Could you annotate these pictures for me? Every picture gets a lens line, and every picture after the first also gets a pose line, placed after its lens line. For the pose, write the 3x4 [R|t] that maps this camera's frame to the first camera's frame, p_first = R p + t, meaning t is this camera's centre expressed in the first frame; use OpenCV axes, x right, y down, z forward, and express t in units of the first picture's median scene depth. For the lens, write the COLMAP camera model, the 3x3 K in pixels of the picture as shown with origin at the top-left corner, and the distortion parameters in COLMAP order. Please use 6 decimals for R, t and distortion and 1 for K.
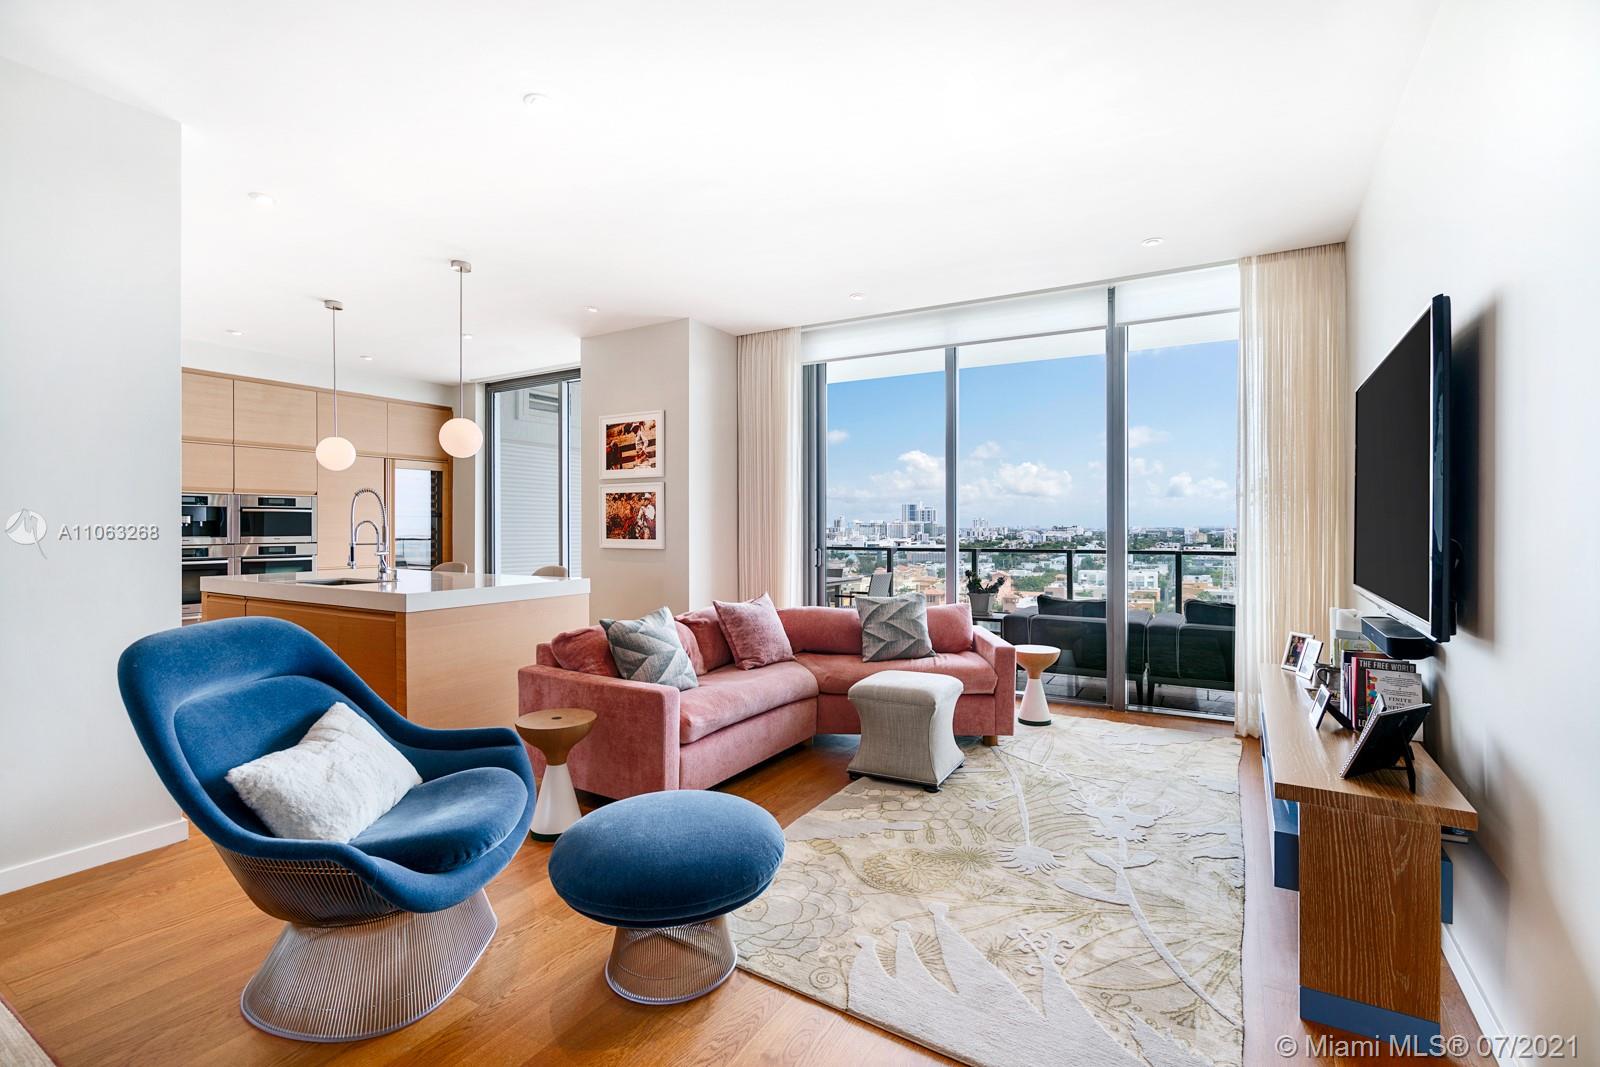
lens RADIAL K [[727.6, 0, 801.4], [0, 727.6, 530.8], [0, 0, 1]] dist [-0.000440, -0.000017]
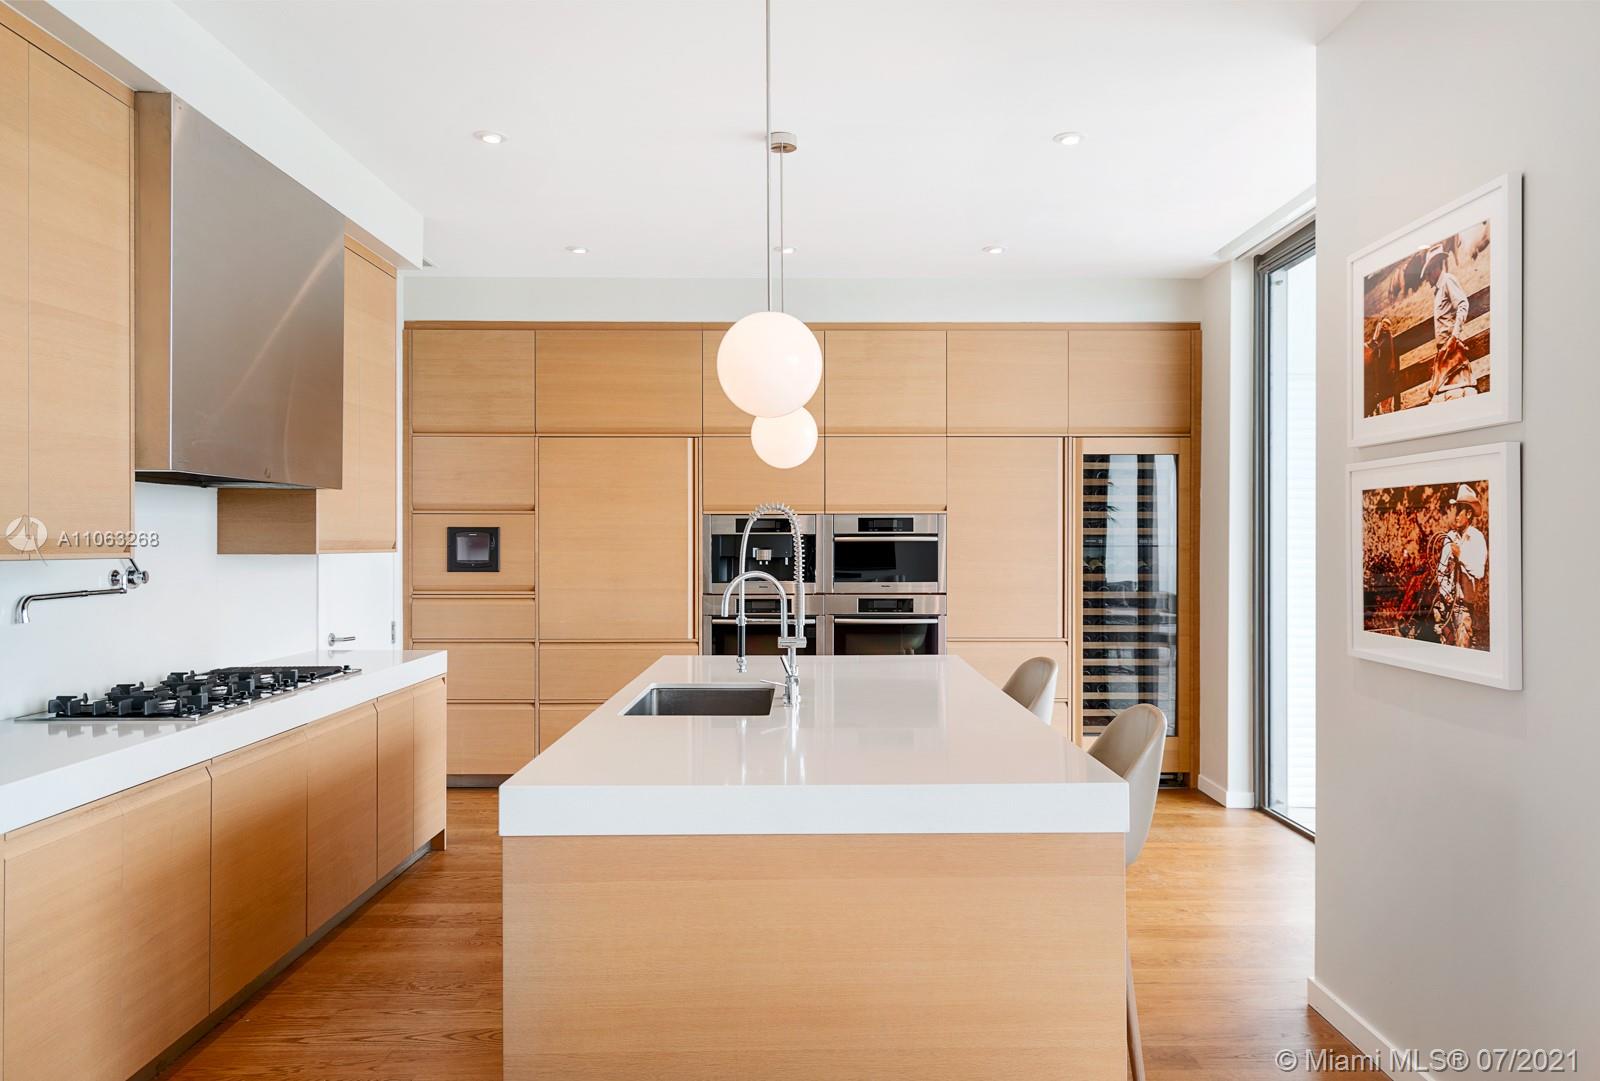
lens RADIAL K [[1106.1, 0, 802.6], [0, 1106.1, 542.4], [0, 0, 1]] dist [-0.000525, -0.001456]
pose [[0.524688, 0.000173, -0.851295, 0.019834], [-0.002474, 0.999996, -0.001321, -0.027593], [0.851291, 0.002799, 0.524686, 0.544565]]
